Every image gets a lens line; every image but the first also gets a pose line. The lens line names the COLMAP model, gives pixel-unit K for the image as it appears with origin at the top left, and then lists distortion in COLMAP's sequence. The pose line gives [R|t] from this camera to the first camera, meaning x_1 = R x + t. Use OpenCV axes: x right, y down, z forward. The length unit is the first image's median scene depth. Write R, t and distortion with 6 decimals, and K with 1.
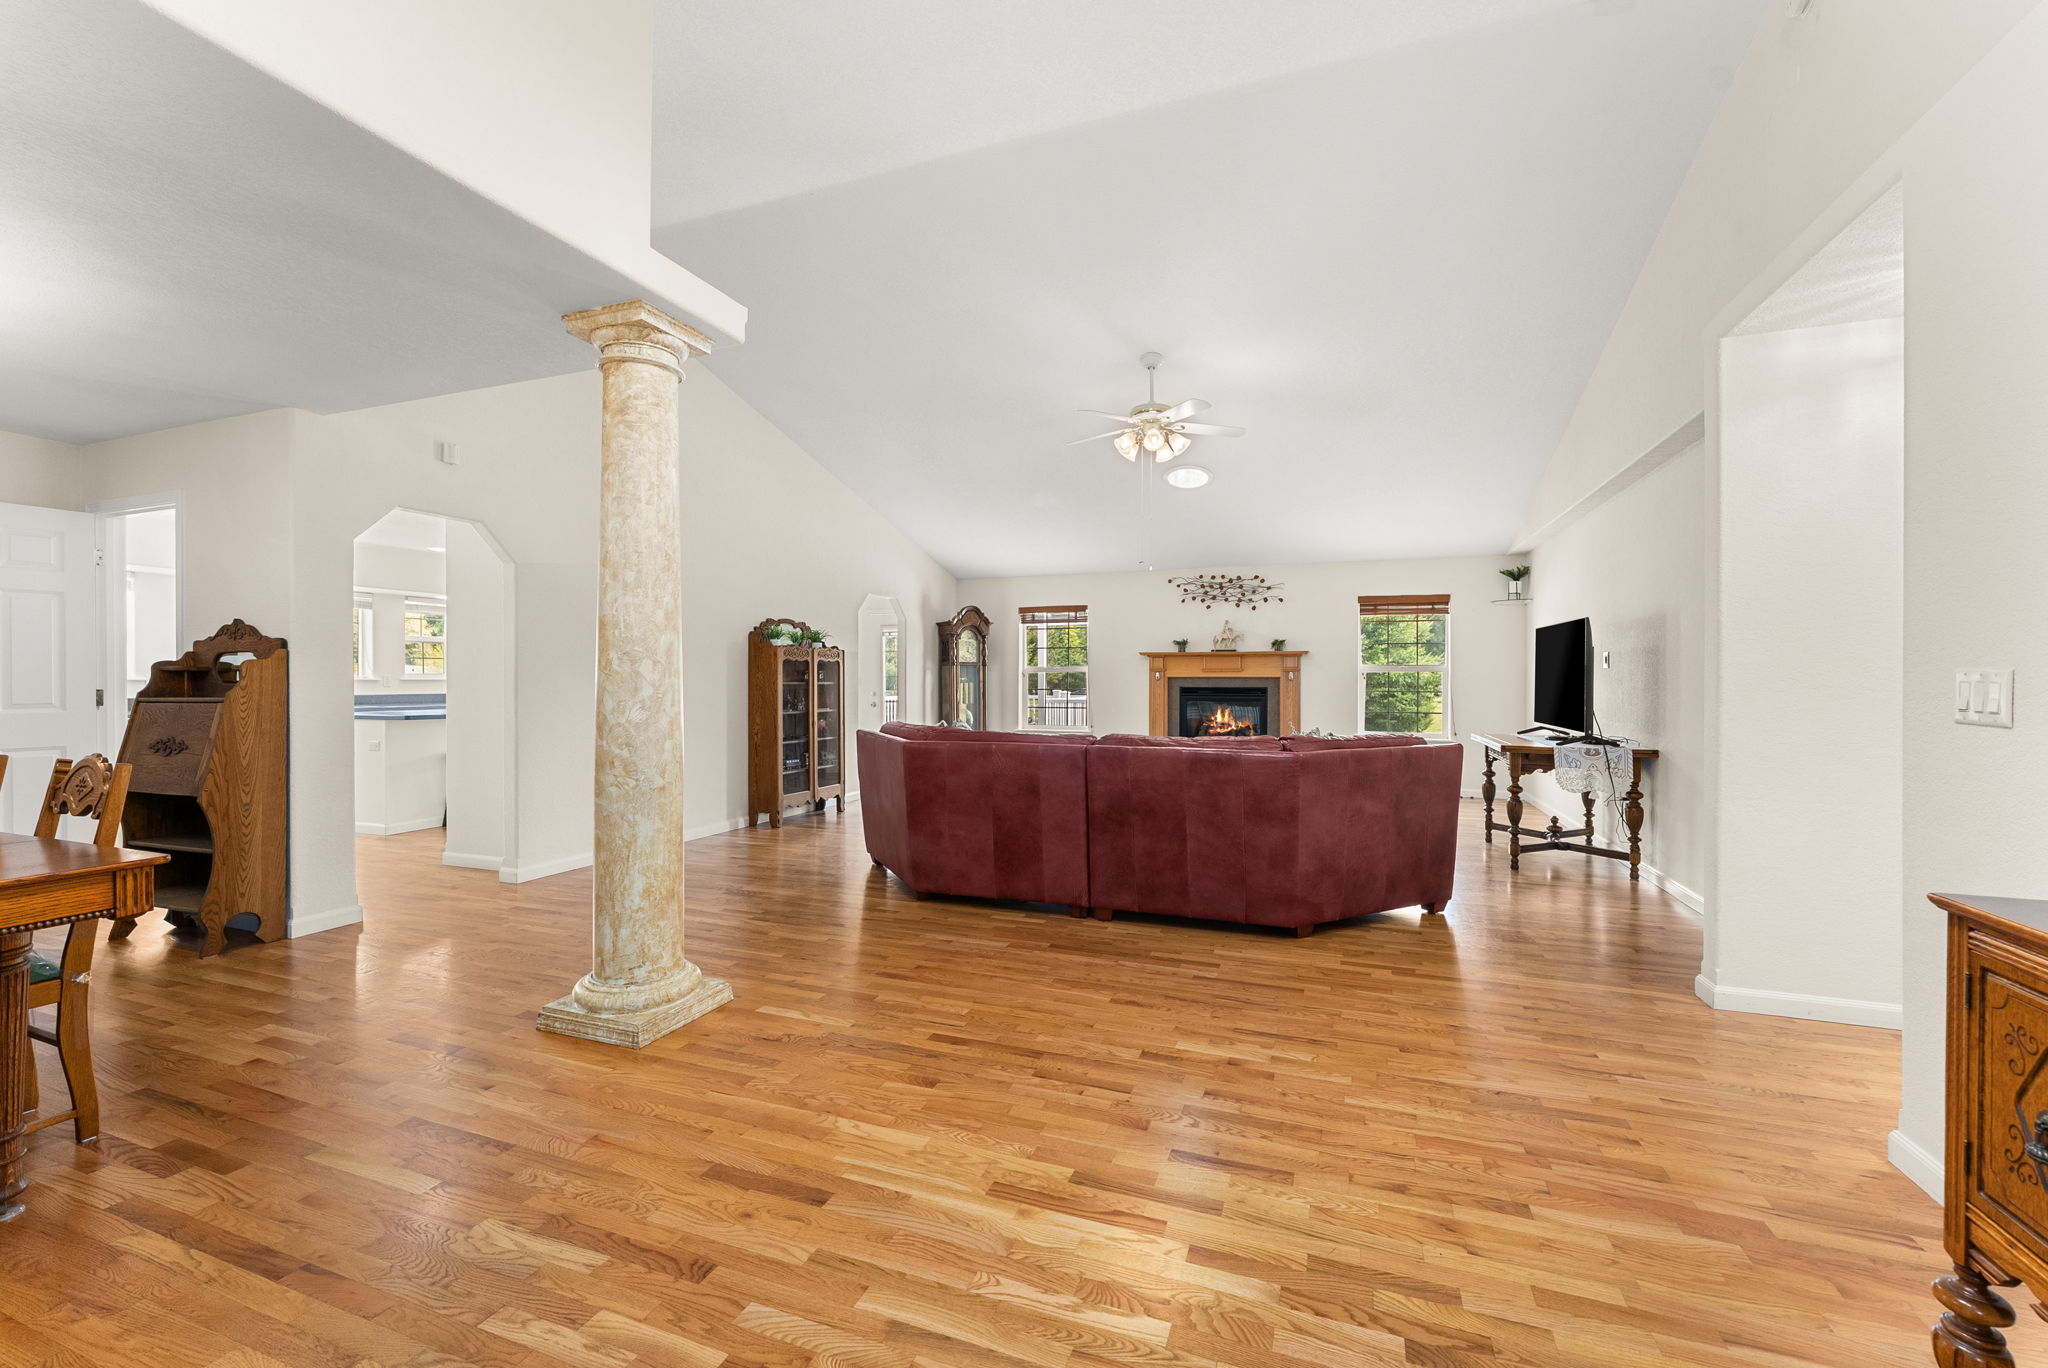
lens RADIAL K [[826.1, 0, 1028.8], [0, 826.1, 678.6], [0, 0, 1]] dist [0.001308, 0.000047]
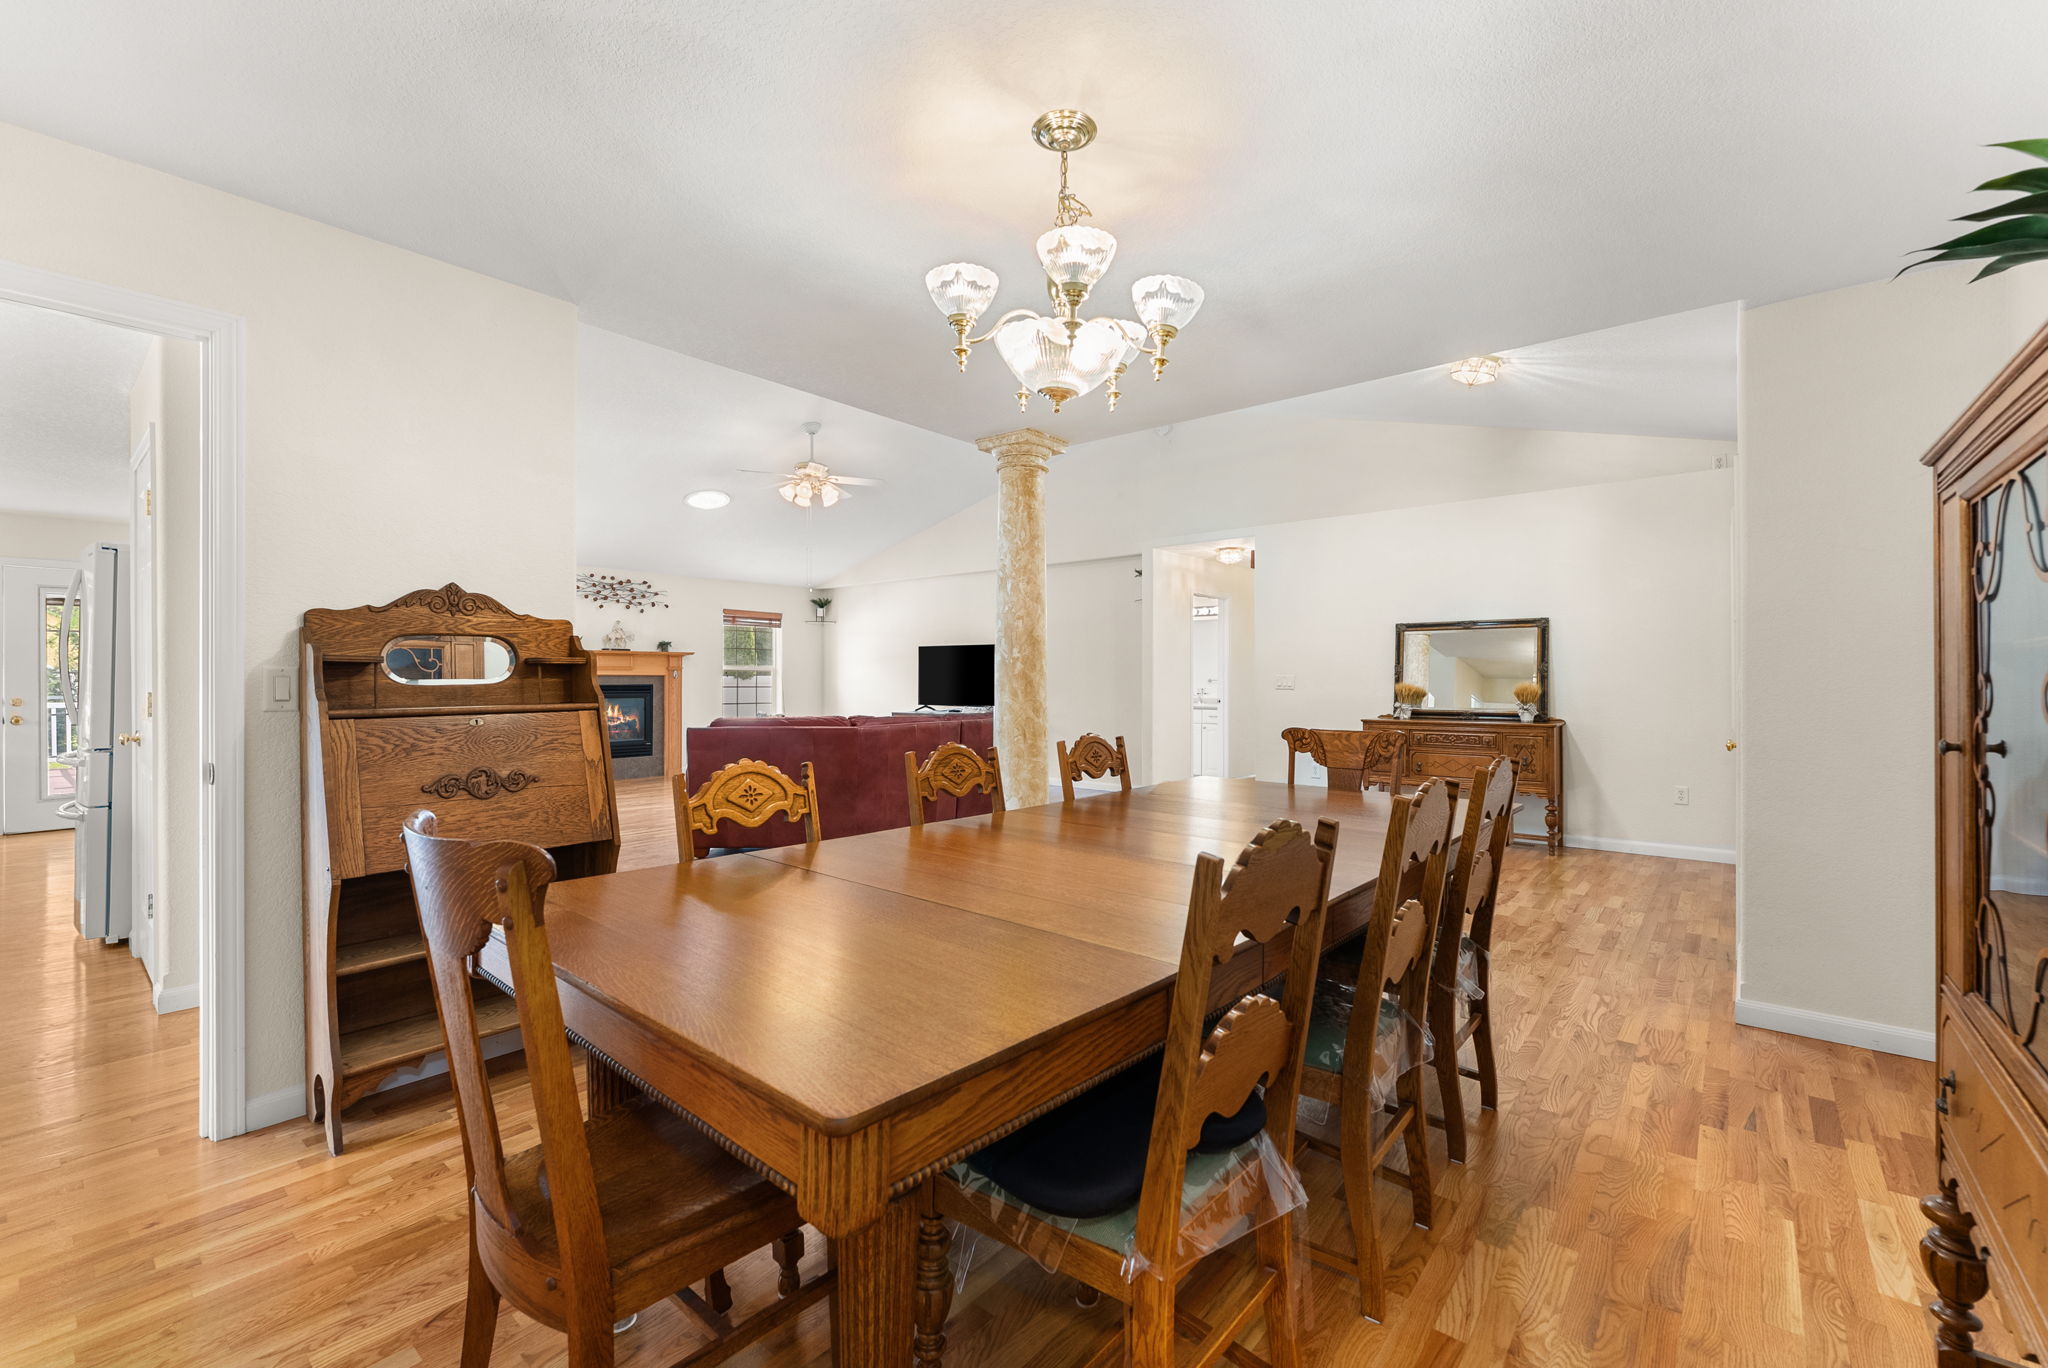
lens RADIAL K [[826.1, 0, 1024.8], [0, 826.1, 676.6], [0, 0, 1]] dist [0.001308, 0.000047]
pose [[0.336031, -0.003007, 0.941846, -0.663307], [0.001370, 0.999995, 0.002704, -0.001692], [-0.941850, 0.000382, 0.336034, 0.183046]]
